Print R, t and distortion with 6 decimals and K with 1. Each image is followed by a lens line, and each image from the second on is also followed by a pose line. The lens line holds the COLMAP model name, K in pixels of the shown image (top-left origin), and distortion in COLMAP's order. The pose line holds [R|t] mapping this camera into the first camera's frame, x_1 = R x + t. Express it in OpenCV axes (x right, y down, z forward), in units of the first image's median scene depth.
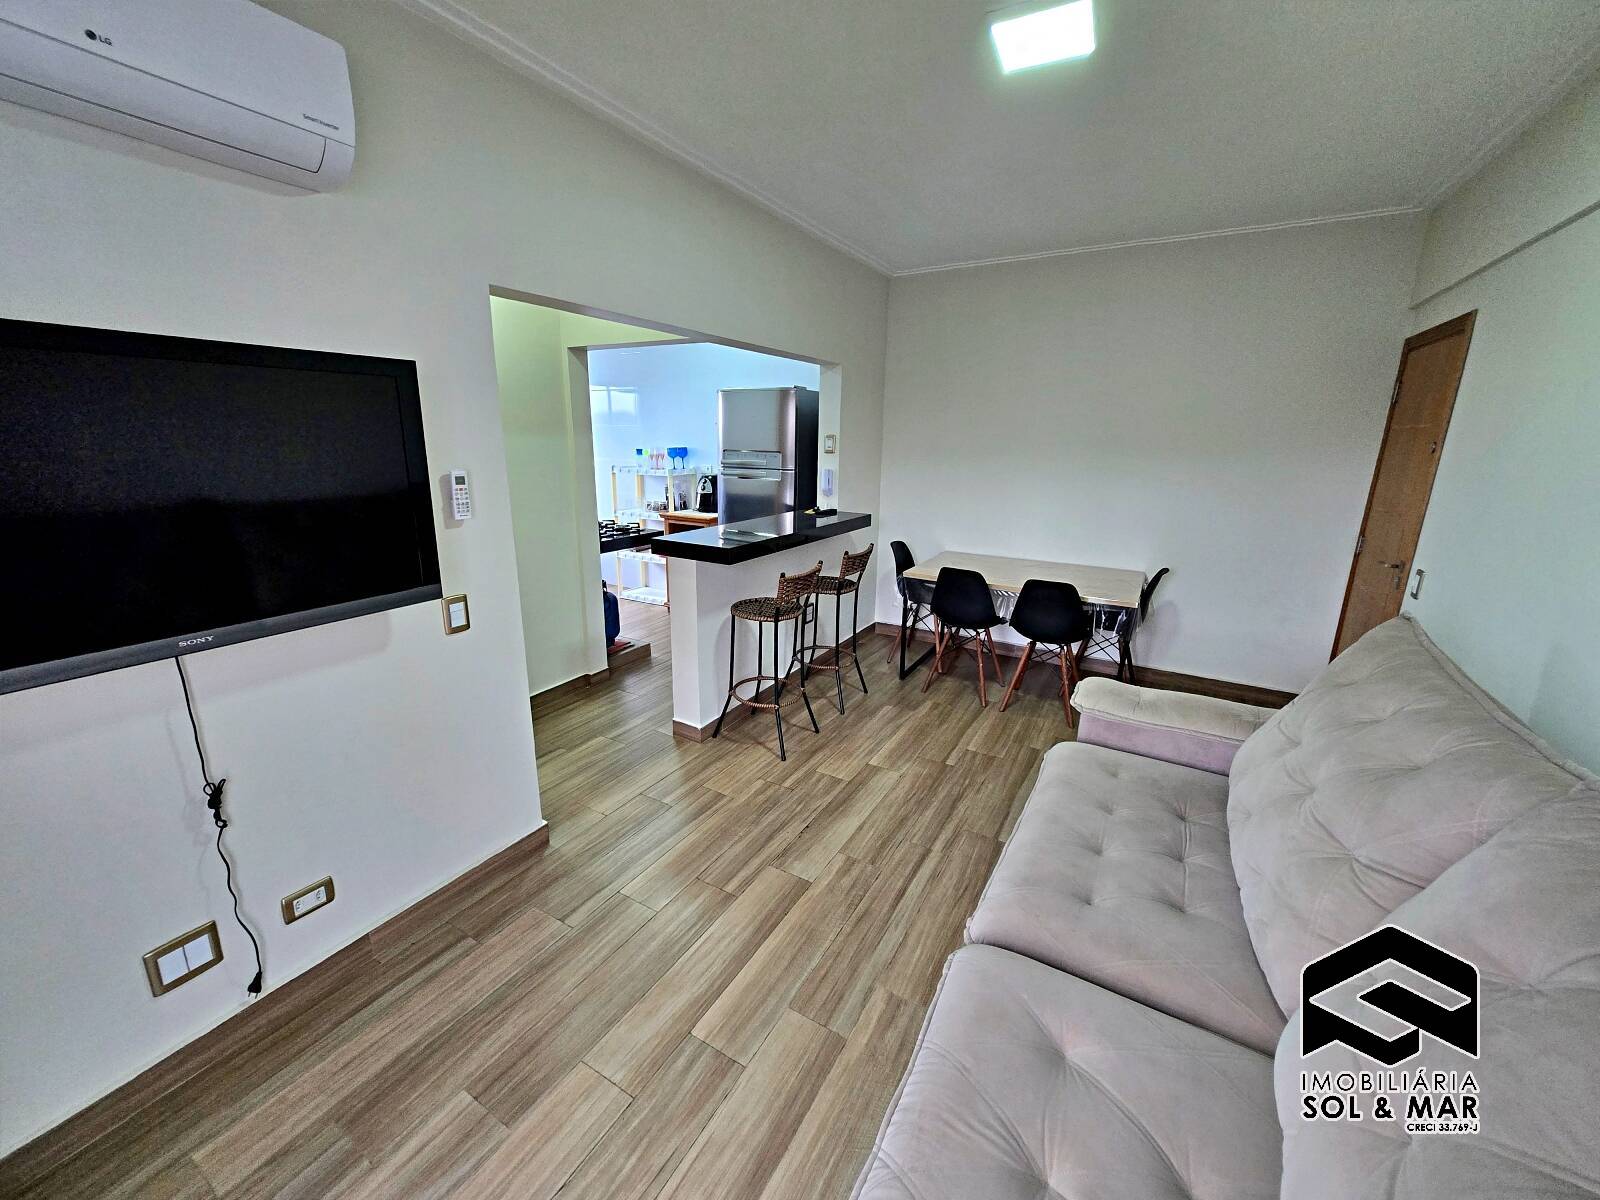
lens RADIAL K [[630.6, 0, 803.7], [0, 630.6, 591.7], [0, 0, 1]] dist [0.002459, 0.000386]
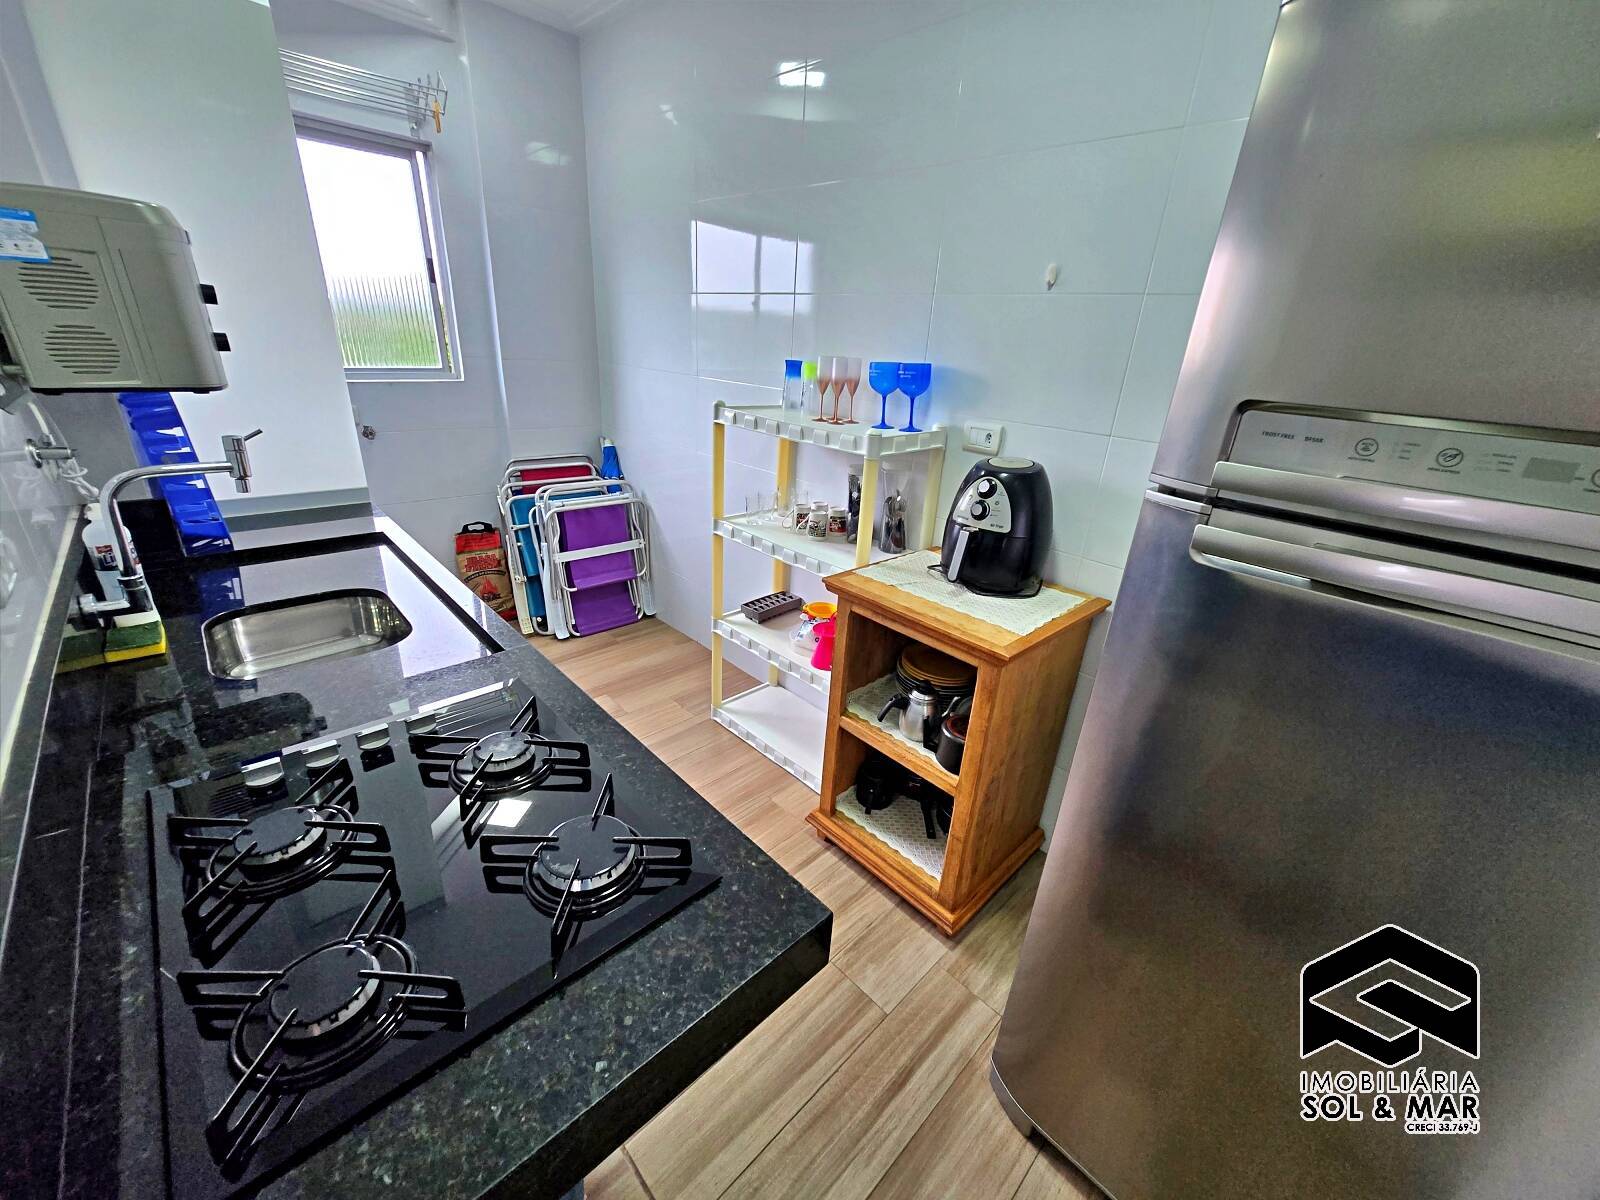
lens RADIAL K [[630.6, 0, 803.7], [0, 630.6, 591.7], [0, 0, 1]] dist [0.002459, 0.000386]
pose [[0.962191, 0.143057, -0.231784, -0.207187], [-0.111492, 0.983270, 0.144045, -0.202234], [0.248513, -0.112757, 0.962043, 0.869538]]
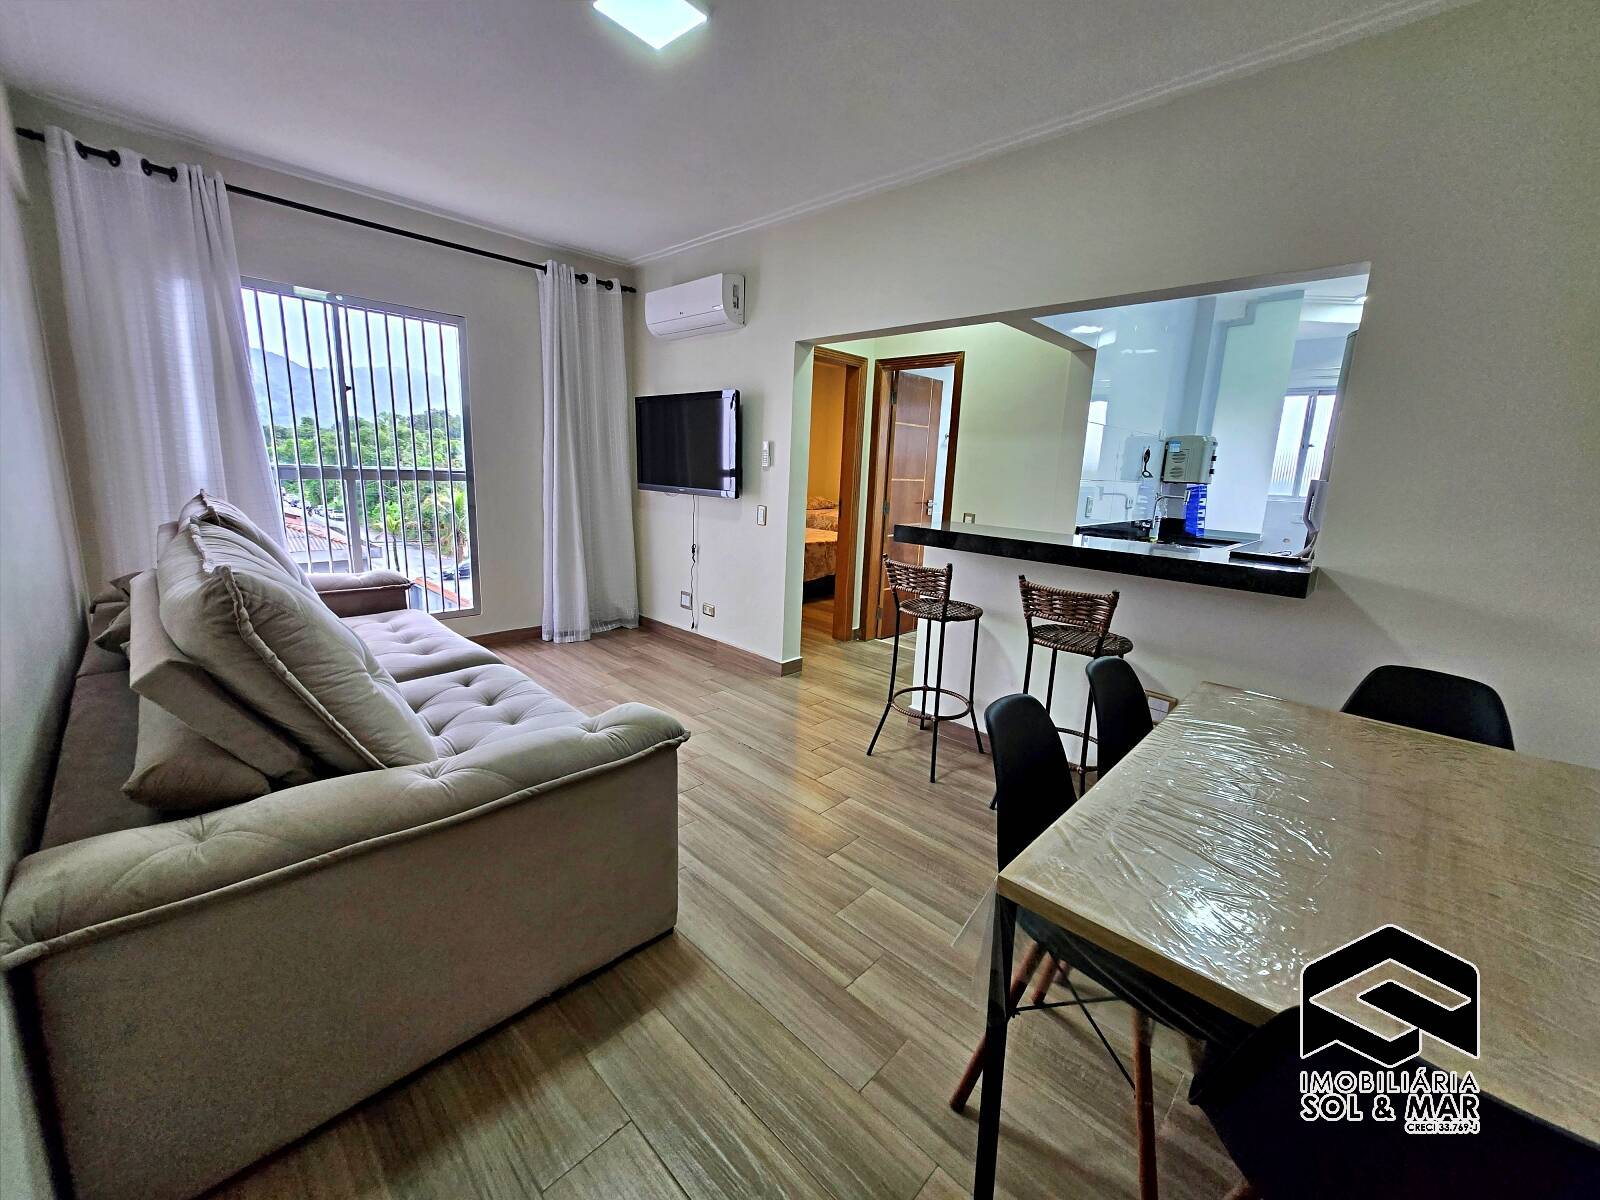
lens RADIAL K [[630.6, 0, 803.7], [0, 630.6, 591.7], [0, 0, 1]] dist [0.002459, 0.000386]
pose [[-0.236924, 0.166908, -0.957083, 0.627040], [-0.282299, 0.930799, 0.232207, -0.111050], [0.929610, 0.325199, -0.173411, 0.729228]]
